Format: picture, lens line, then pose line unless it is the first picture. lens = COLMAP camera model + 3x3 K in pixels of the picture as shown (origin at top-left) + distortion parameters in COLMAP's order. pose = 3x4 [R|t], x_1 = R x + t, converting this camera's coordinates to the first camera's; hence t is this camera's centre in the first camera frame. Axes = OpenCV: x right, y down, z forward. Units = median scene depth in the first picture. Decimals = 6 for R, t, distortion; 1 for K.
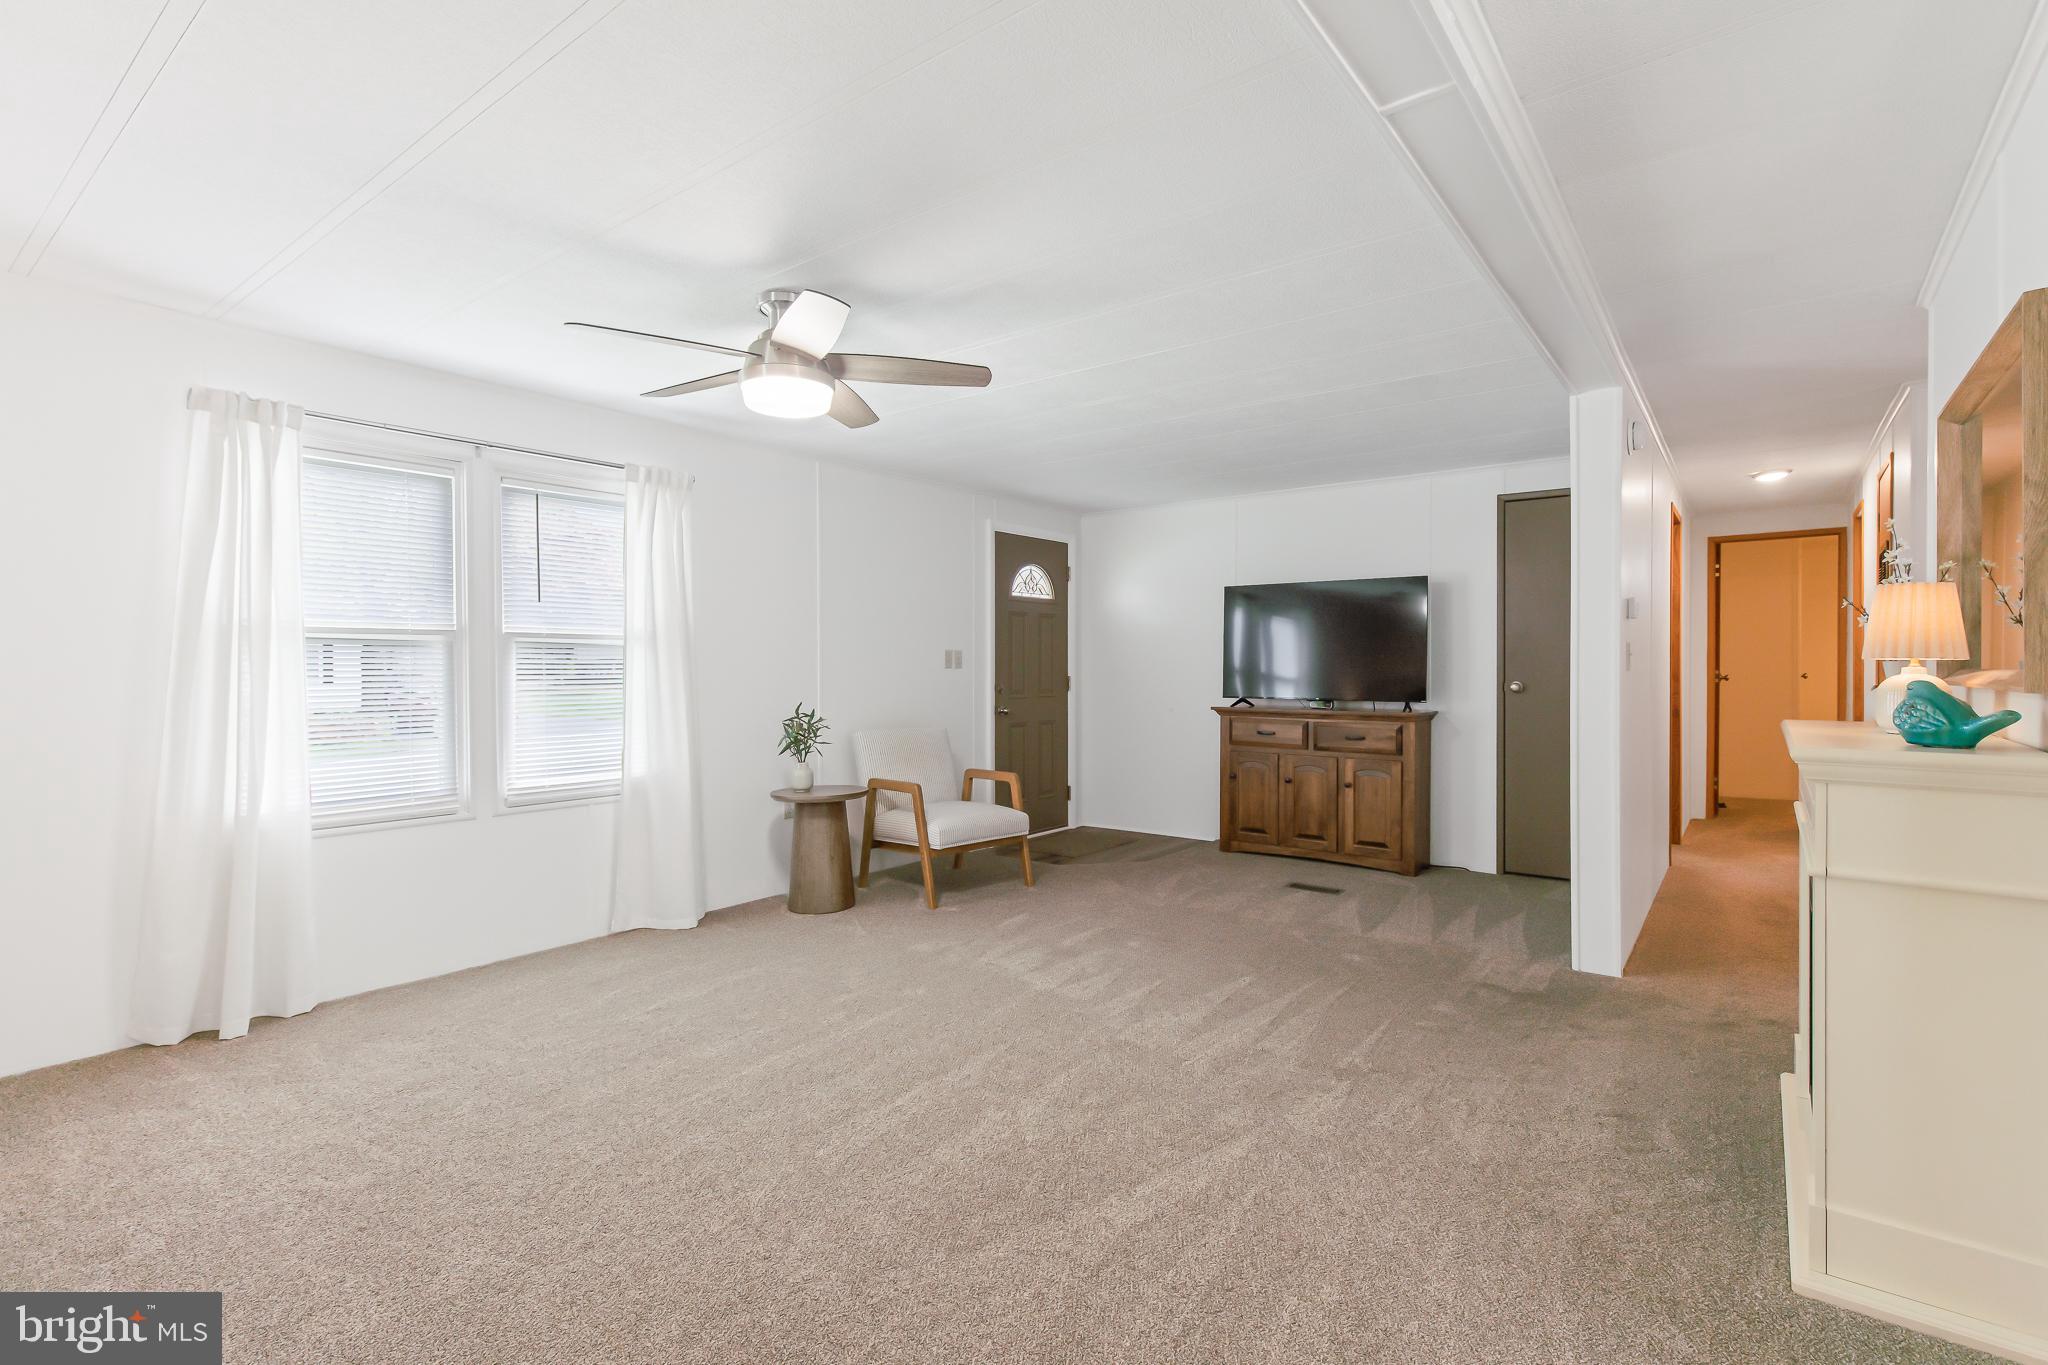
lens RADIAL K [[920.2, 0, 1027.6], [0, 920.2, 674.8], [0, 0, 1]] dist [-0.002092, -0.000324]
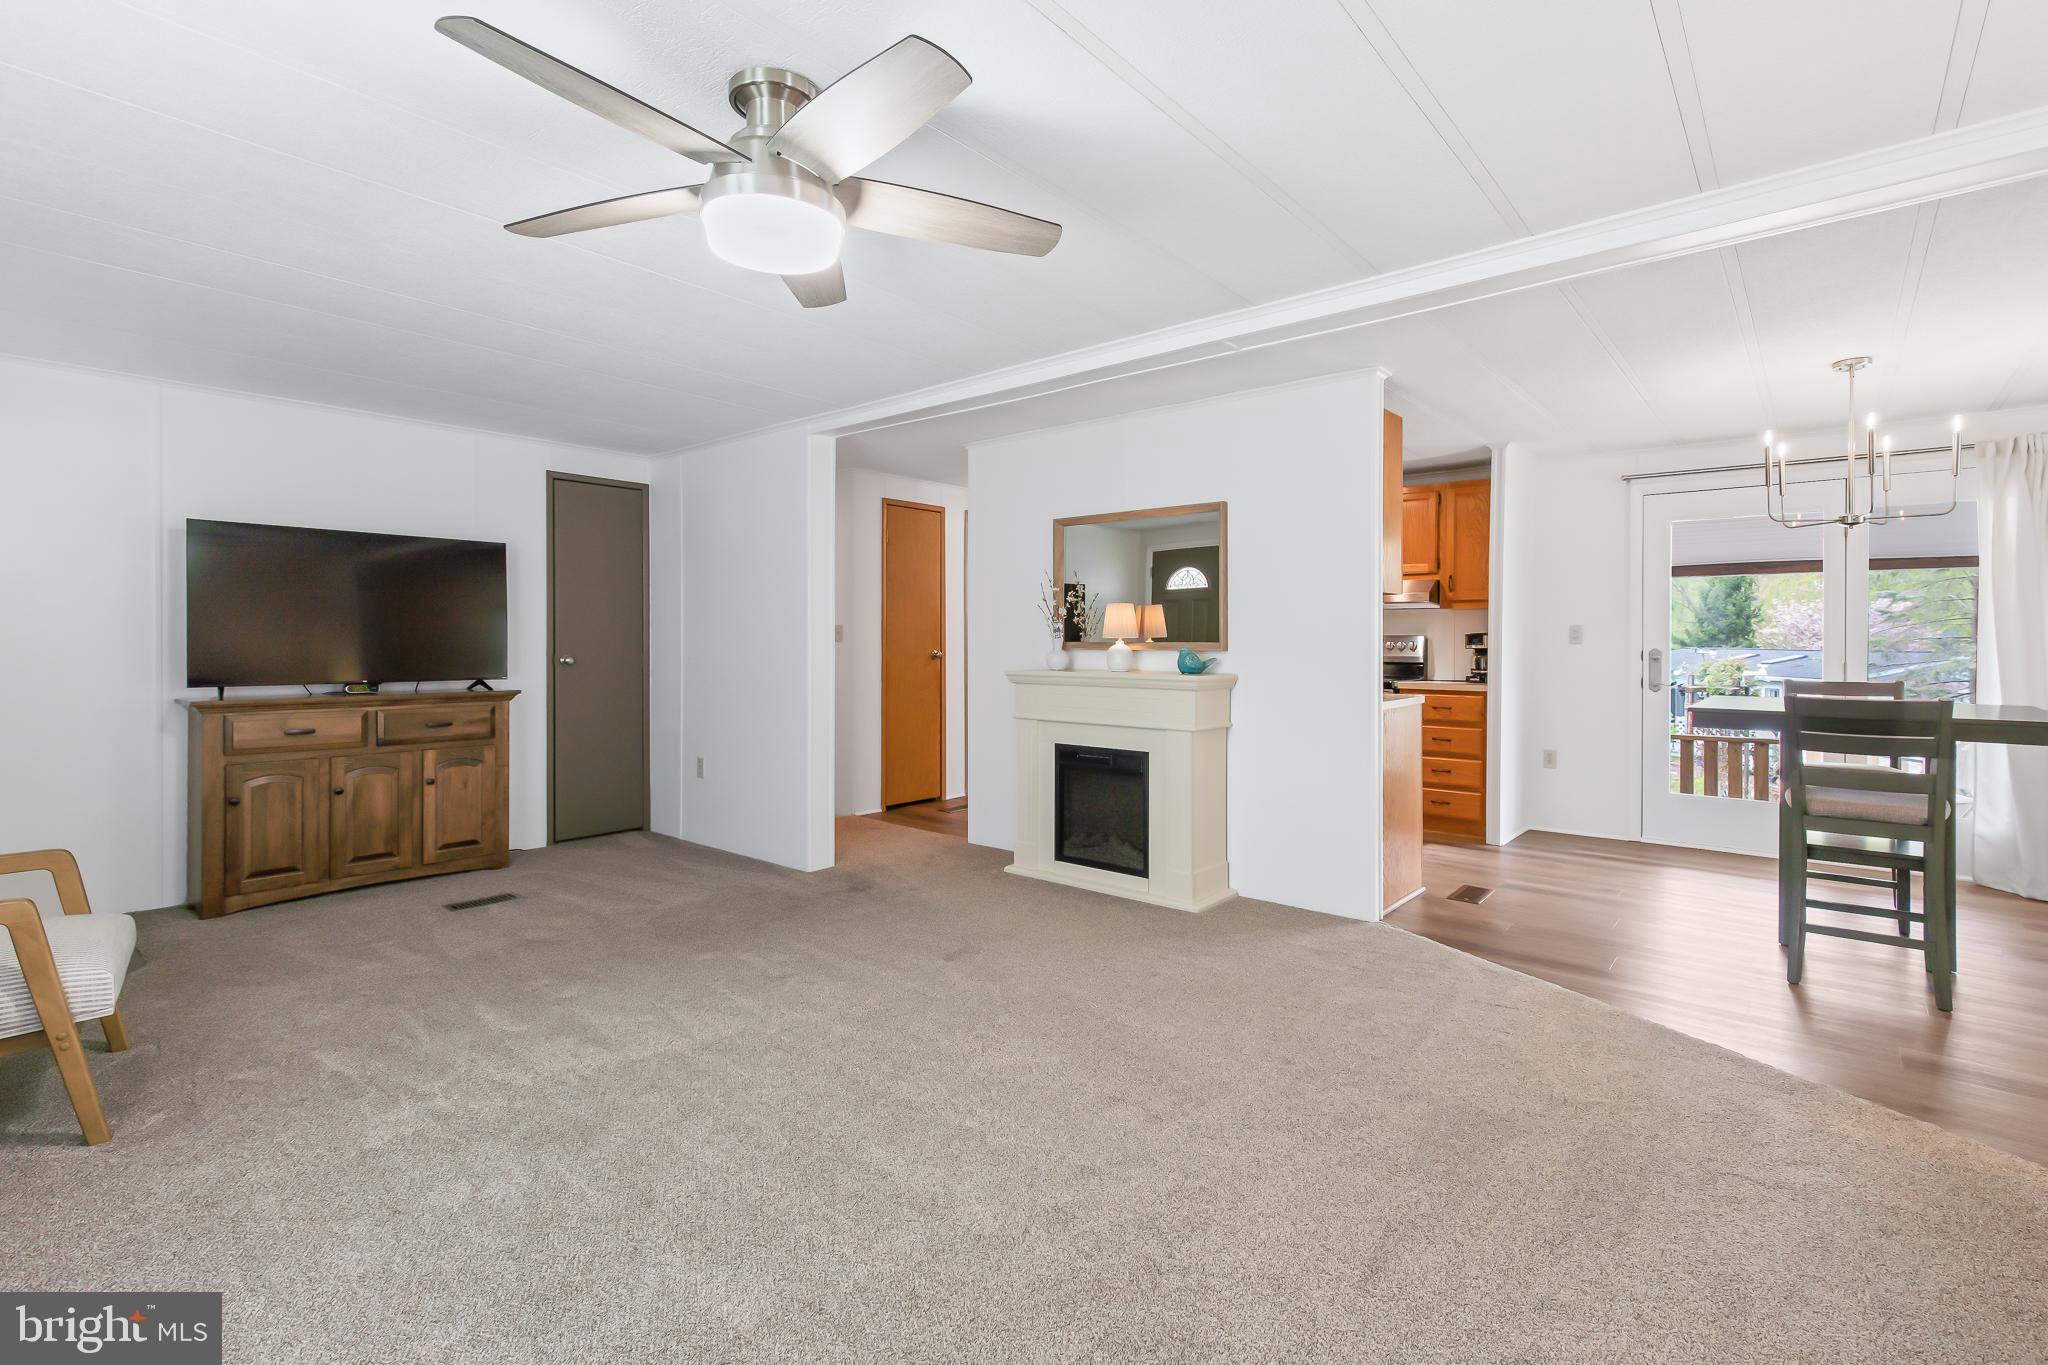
lens RADIAL K [[933.2, 0, 1033.0], [0, 933.2, 650.2], [0, 0, 1]] dist [0.003449, -0.000819]
pose [[0.044721, -0.007226, 0.998973, -0.559173], [0.007410, 0.999949, 0.006901, -0.002493], [-0.998972, 0.007093, 0.044773, 0.480544]]
